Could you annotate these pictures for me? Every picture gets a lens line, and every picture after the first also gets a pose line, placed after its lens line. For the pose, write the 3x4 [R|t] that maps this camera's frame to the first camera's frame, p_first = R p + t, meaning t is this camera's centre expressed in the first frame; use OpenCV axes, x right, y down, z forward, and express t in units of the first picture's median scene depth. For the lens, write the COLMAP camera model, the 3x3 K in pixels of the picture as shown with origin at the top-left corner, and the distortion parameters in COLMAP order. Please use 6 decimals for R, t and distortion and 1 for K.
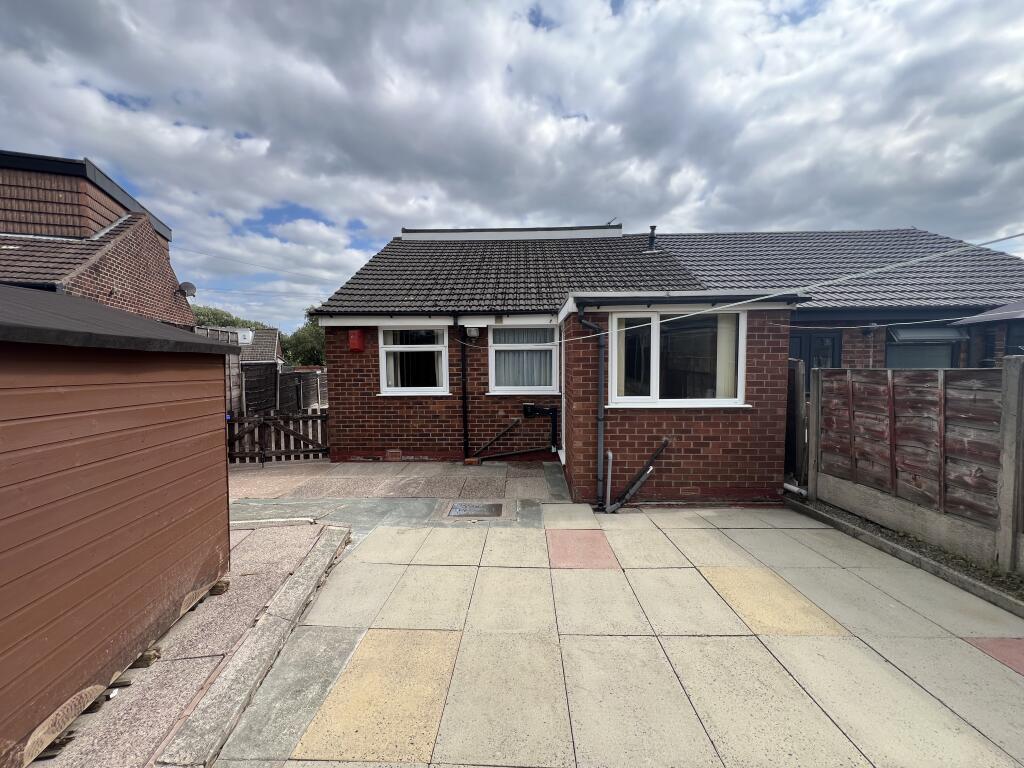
lens RADIAL K [[410.7, 0, 508.9], [0, 410.7, 382.7], [0, 0, 1]] dist [-0.001194, 0.000507]
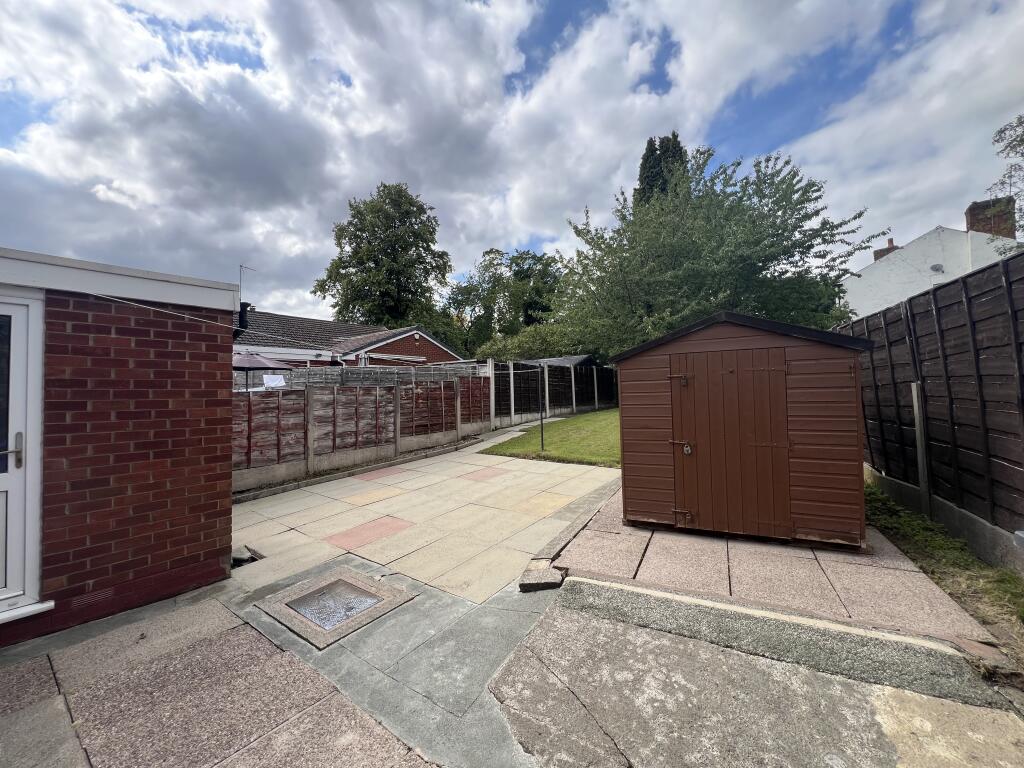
lens RADIAL K [[410.7, 0, 508.9], [0, 410.7, 382.7], [0, 0, 1]] dist [-0.001194, 0.000507]
pose [[-0.815084, 0.037120, 0.578153, -0.552298], [0.056936, 0.998247, 0.016177, -0.021645], [-0.576539, 0.046103, -0.815768, 1.087384]]
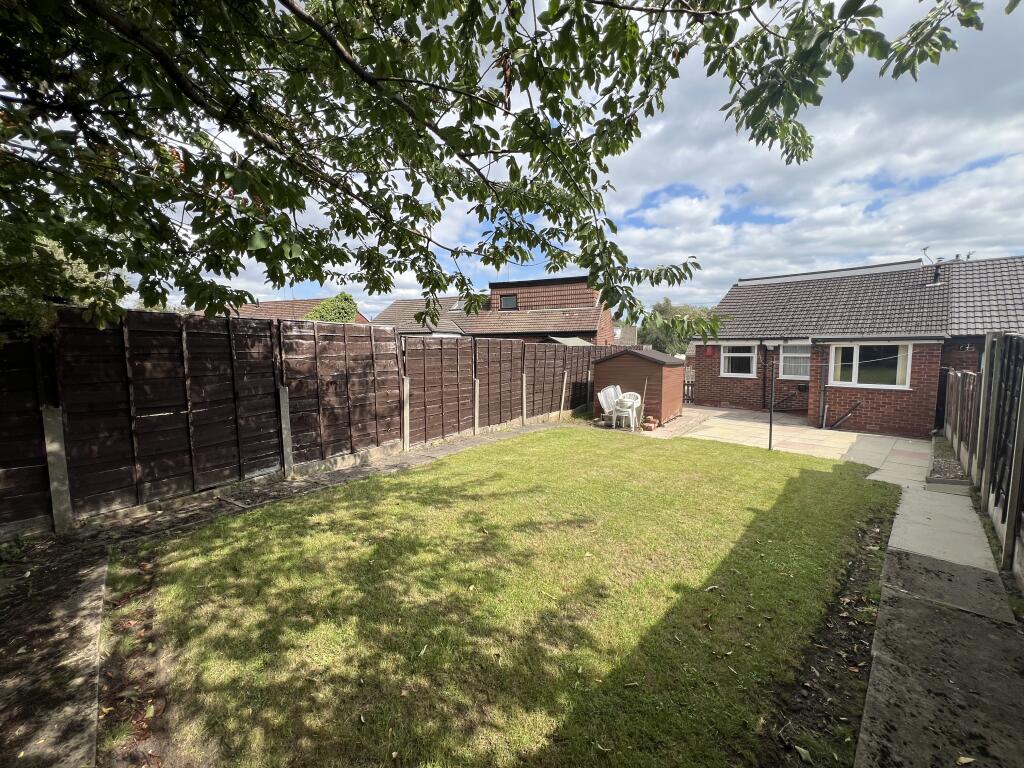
lens RADIAL K [[410.7, 0, 508.9], [0, 410.7, 382.7], [0, 0, 1]] dist [-0.001194, 0.000507]
pose [[0.716861, 0.059613, -0.694663, 0.481659], [-0.031941, 0.998100, 0.052690, -0.018608], [0.696484, -0.015583, 0.717403, -1.623946]]
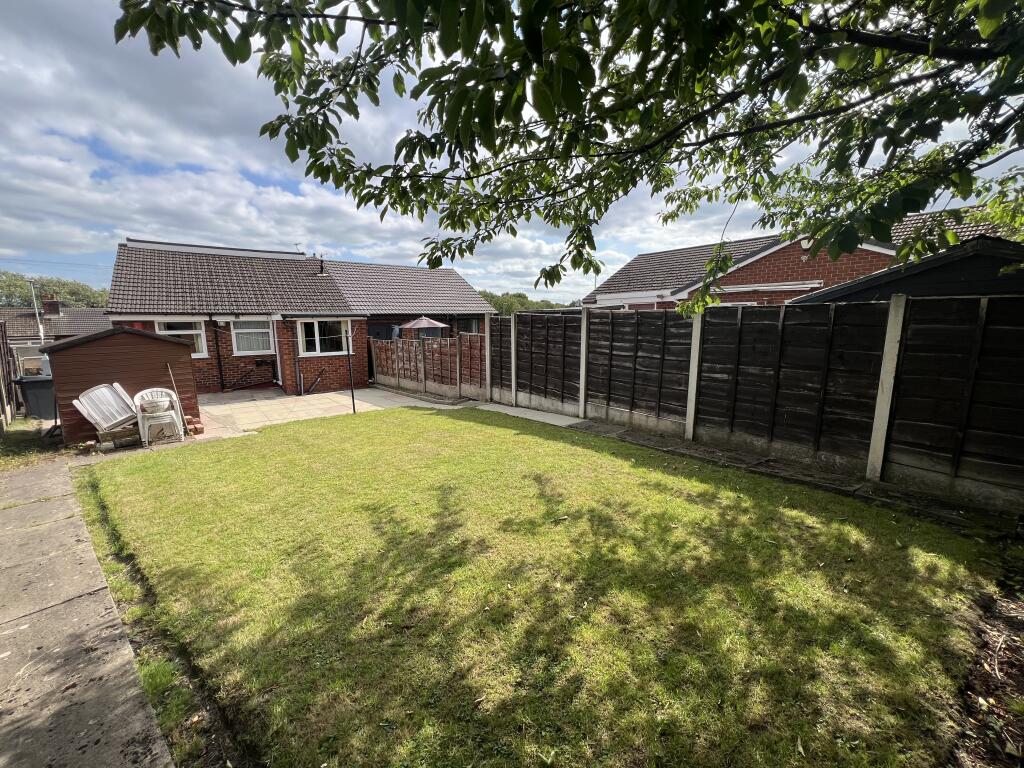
lens RADIAL K [[410.7, 0, 508.9], [0, 410.7, 382.7], [0, 0, 1]] dist [-0.001194, 0.000507]
pose [[0.781669, -0.096805, 0.616135, -0.289780], [0.036298, 0.993268, 0.110009, -0.013918], [-0.622636, -0.063627, 0.779920, -1.597047]]
